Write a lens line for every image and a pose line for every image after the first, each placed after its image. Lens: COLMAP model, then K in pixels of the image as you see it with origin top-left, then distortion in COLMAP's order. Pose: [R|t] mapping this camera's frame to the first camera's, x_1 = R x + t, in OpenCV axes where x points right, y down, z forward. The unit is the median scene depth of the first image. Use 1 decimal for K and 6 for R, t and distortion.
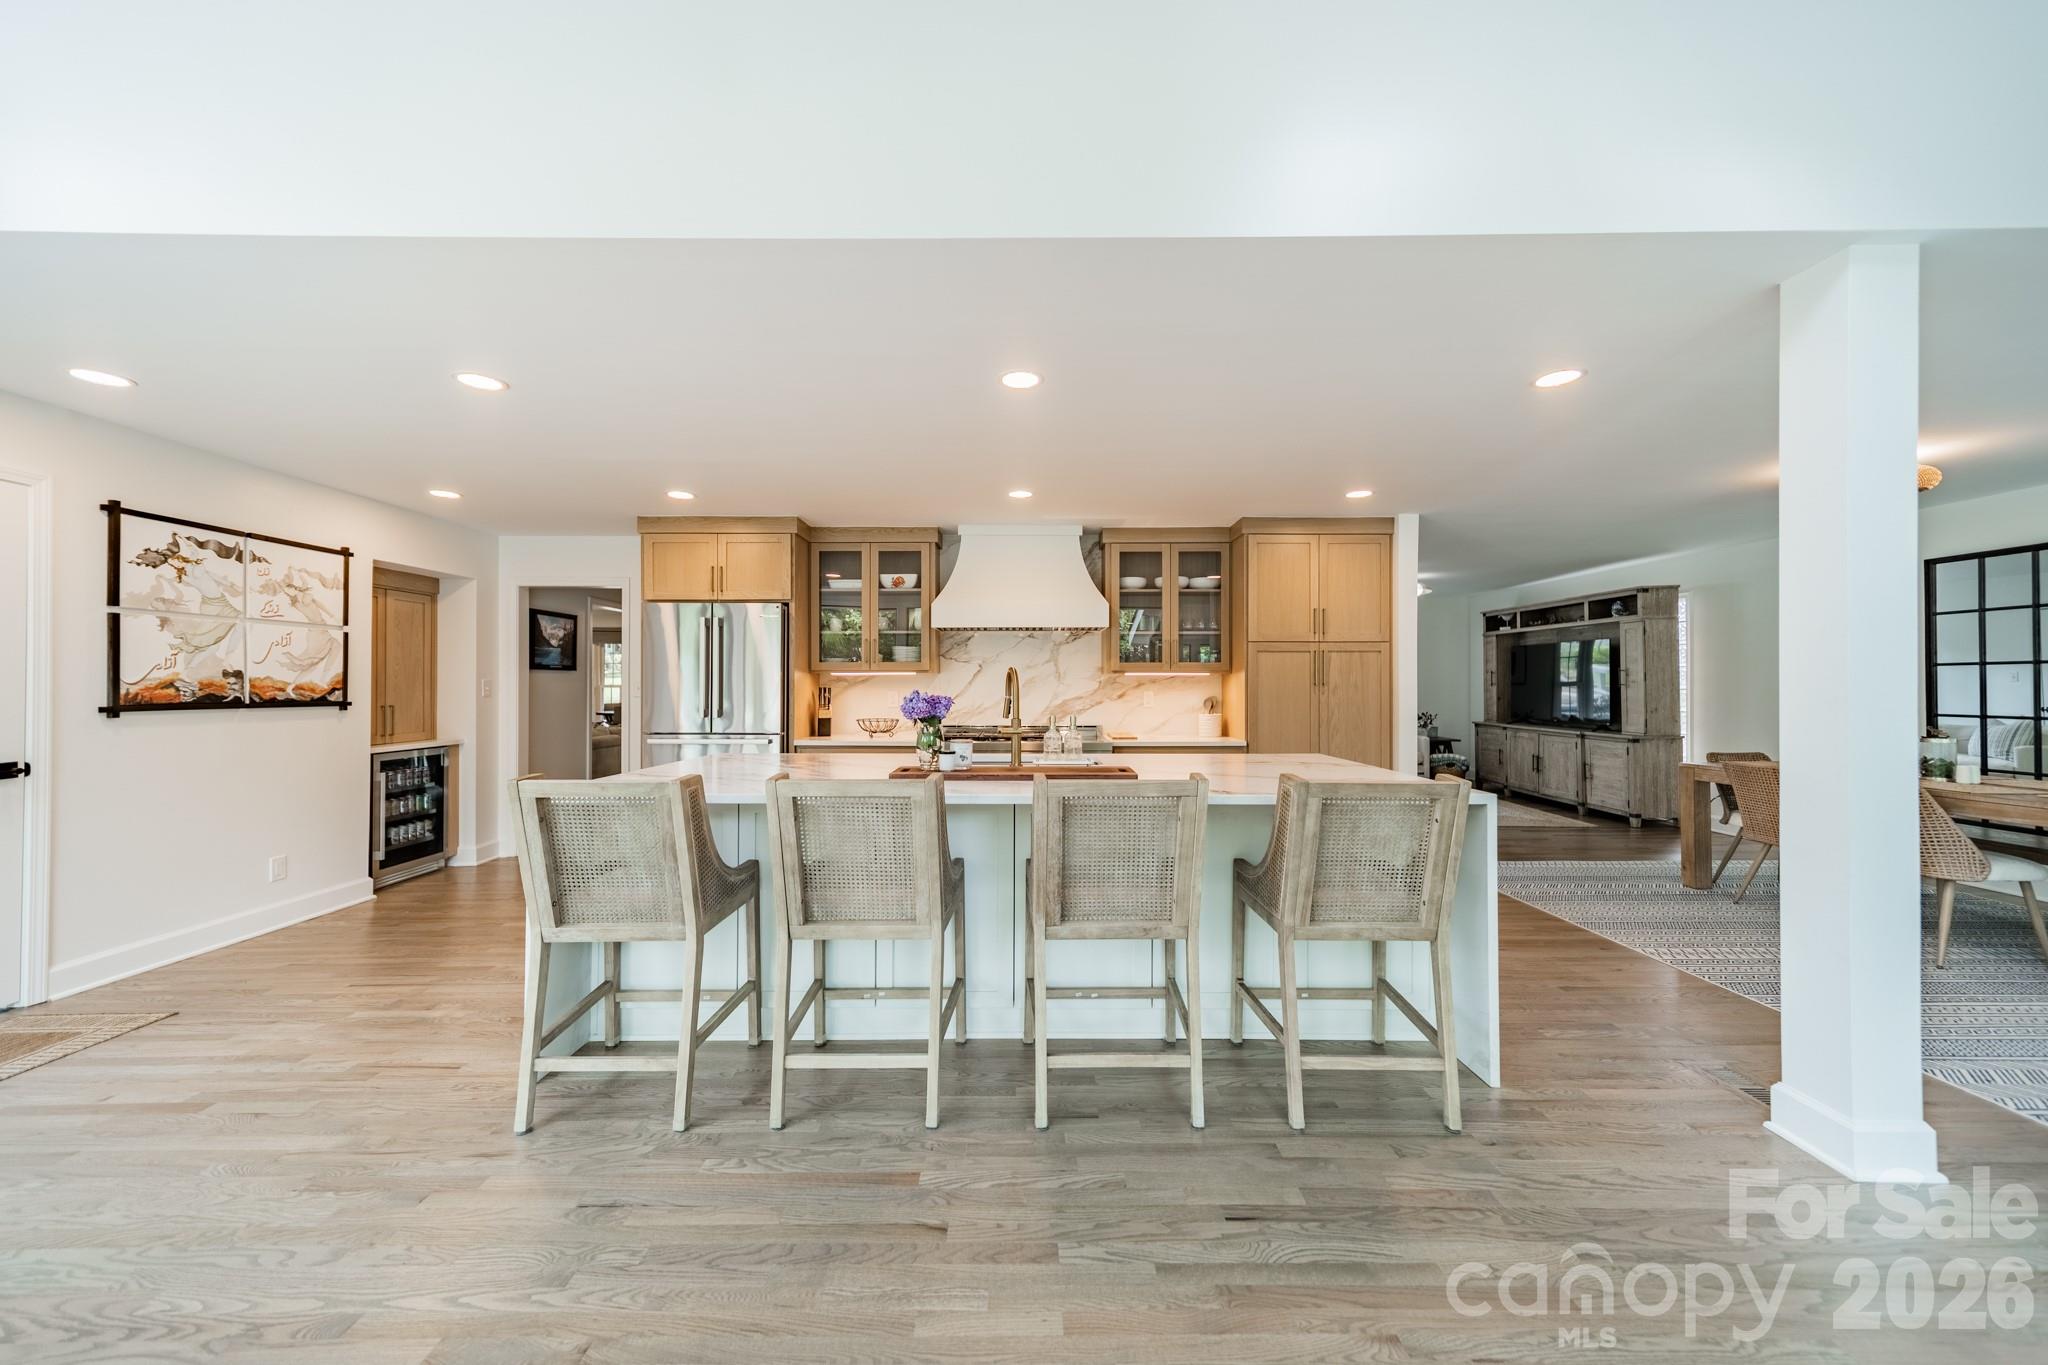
lens RADIAL K [[728.7, 0, 1026.8], [0, 728.7, 680.6], [0, 0, 1]] dist [0.008447, -0.000135]
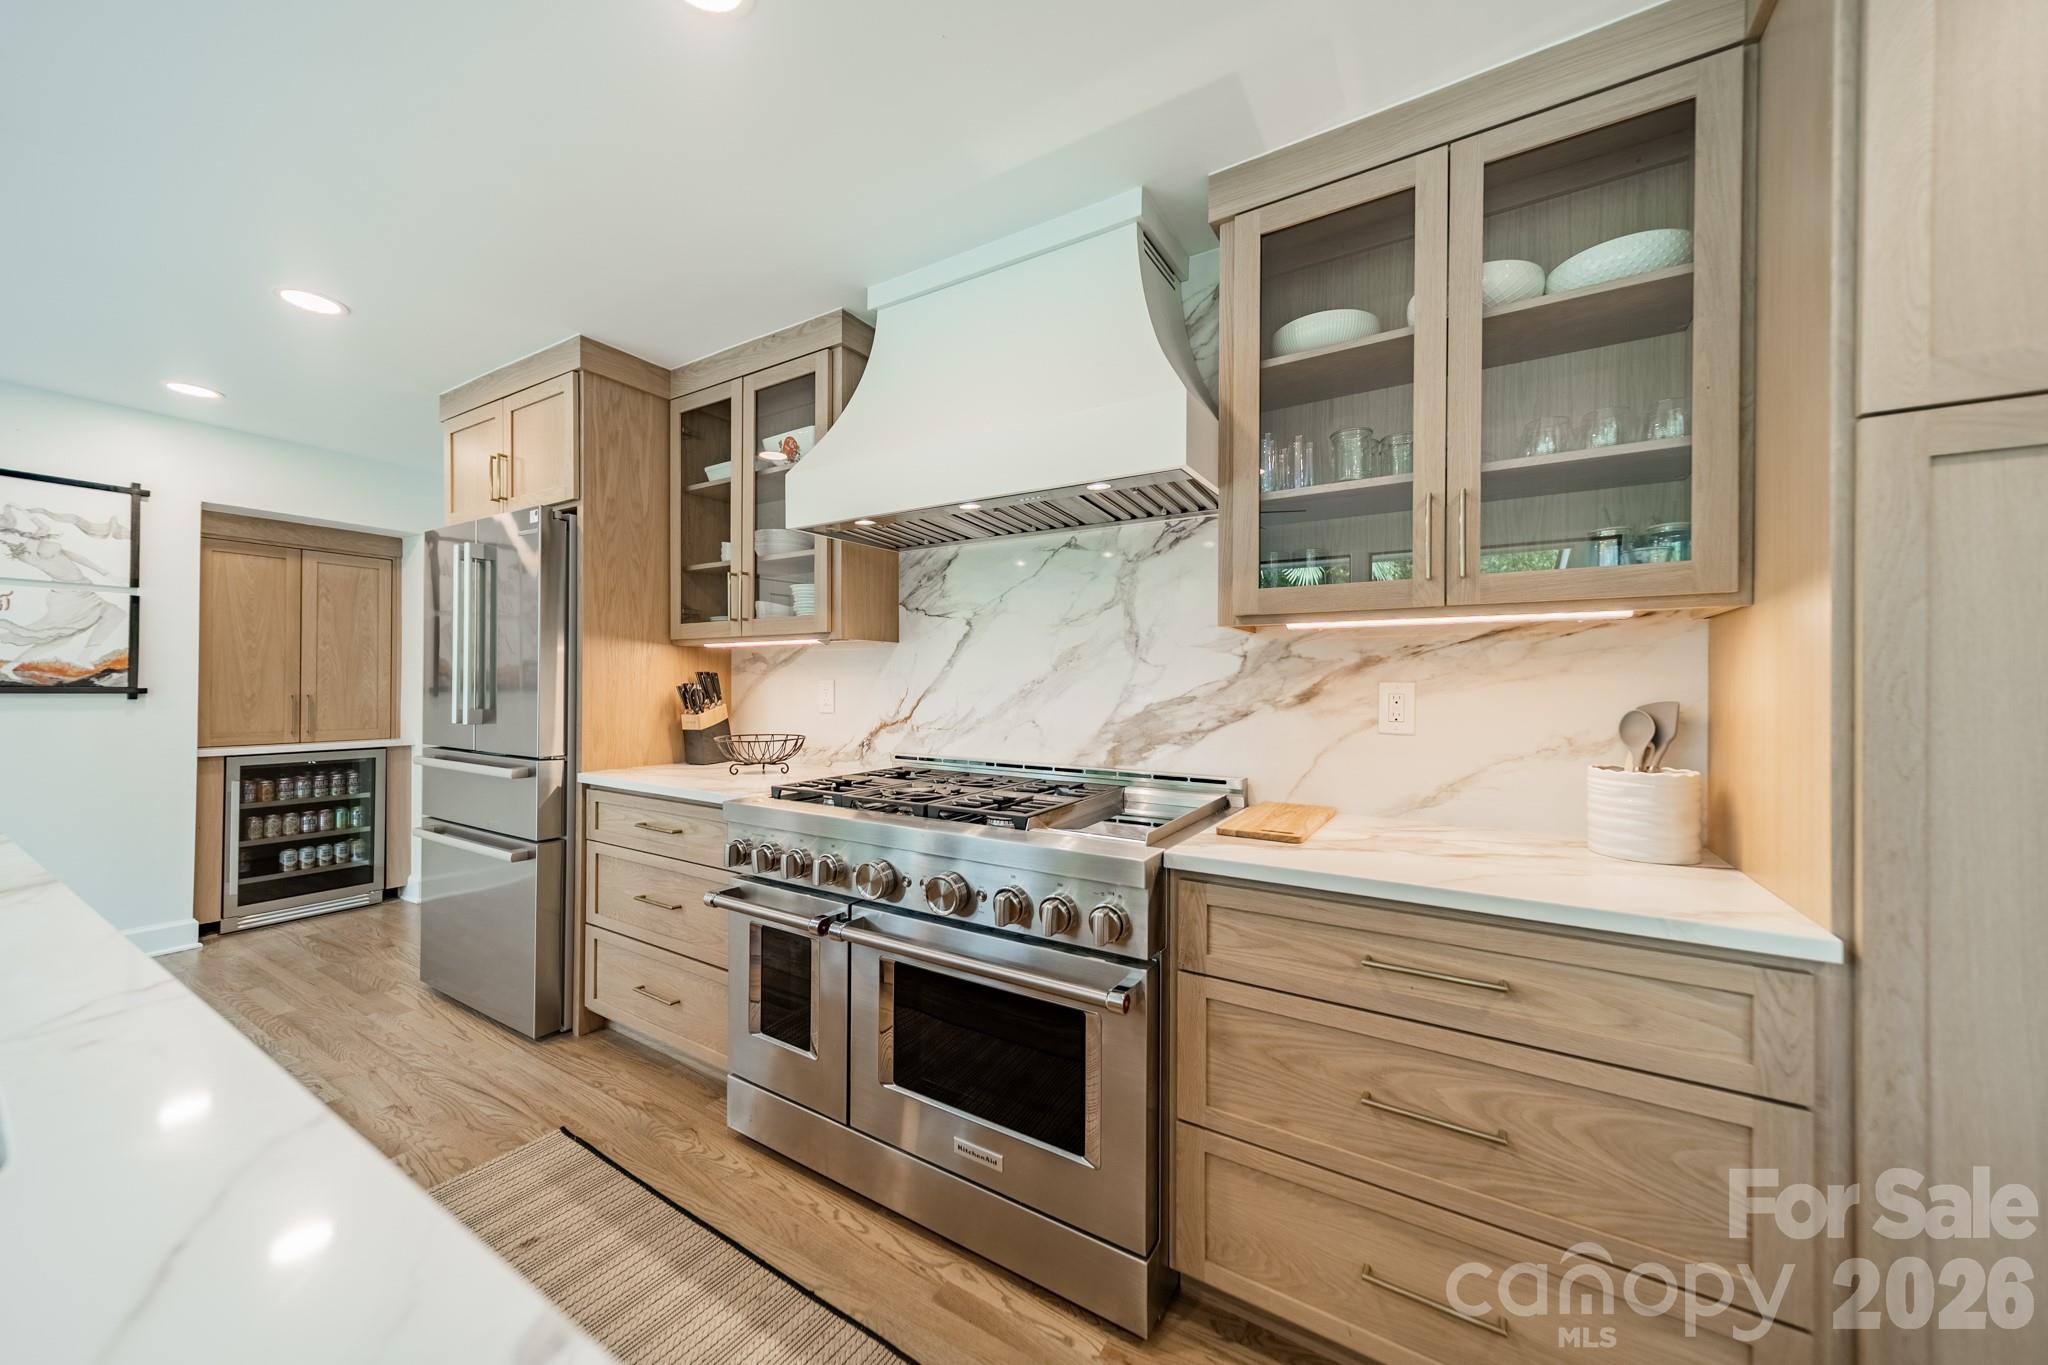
lens RADIAL K [[728.7, 0, 1027.5], [0, 728.7, 681.7], [0, 0, 1]] dist [0.008447, -0.000135]
pose [[0.855658, 0.003049, -0.517533, 0.205014], [-0.002868, 0.999995, 0.001150, 0.015418], [0.517534, 0.000501, 0.855663, 0.678345]]
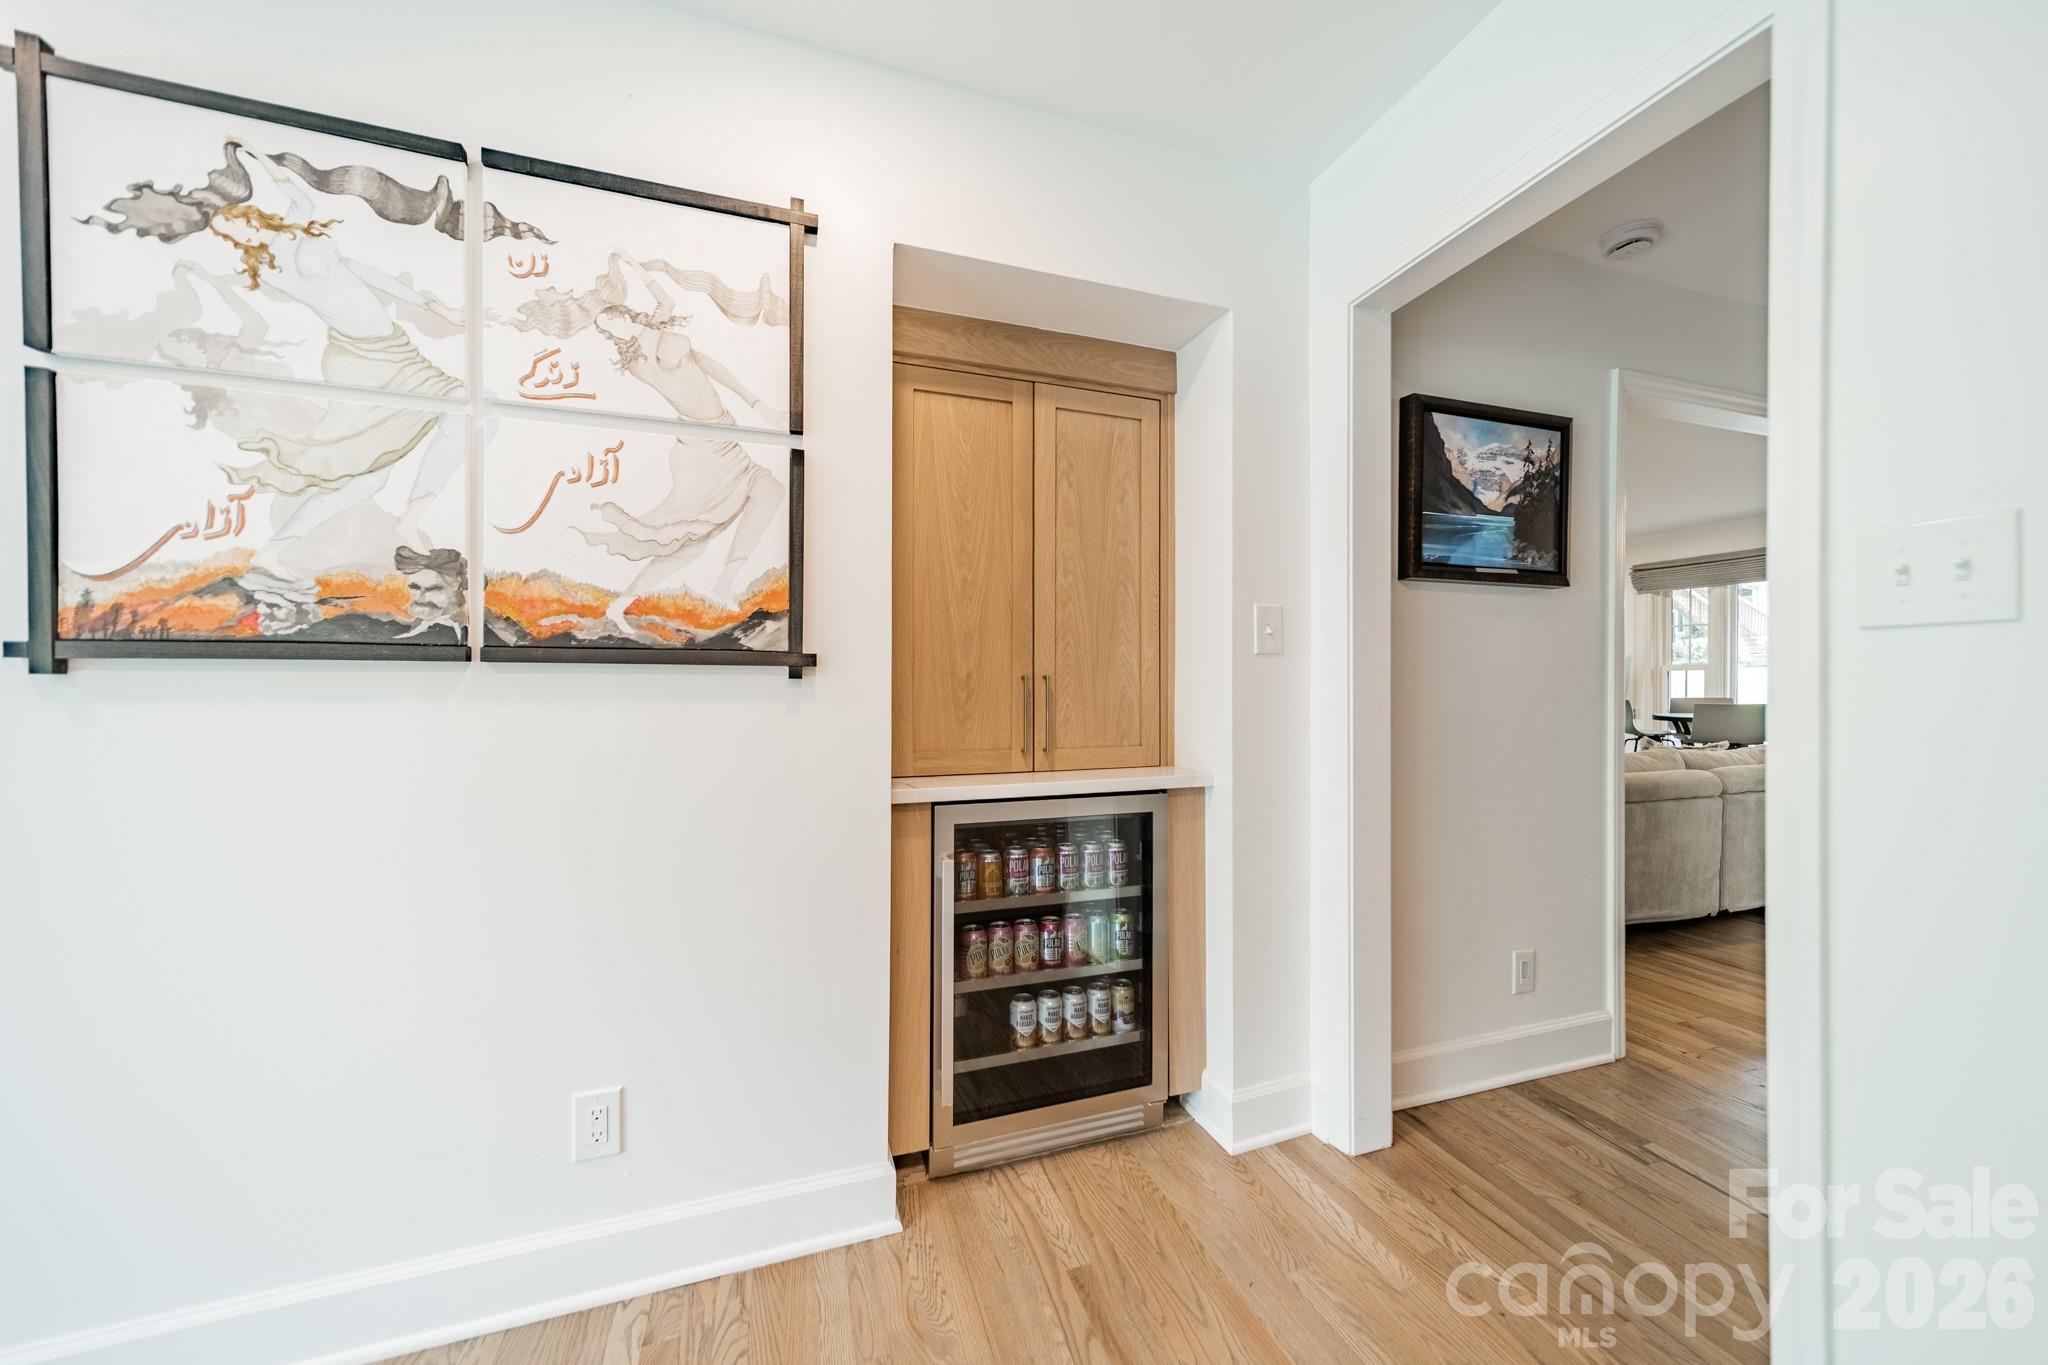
lens RADIAL K [[728.7, 0, 1027.6], [0, 728.7, 685.7], [0, 0, 1]] dist [0.008447, -0.000135]
pose [[0.319738, 0.004559, -0.947495, -0.468324], [0.005014, 0.999966, 0.006503, 0.034424], [0.947493, -0.006830, 0.319704, 0.814724]]
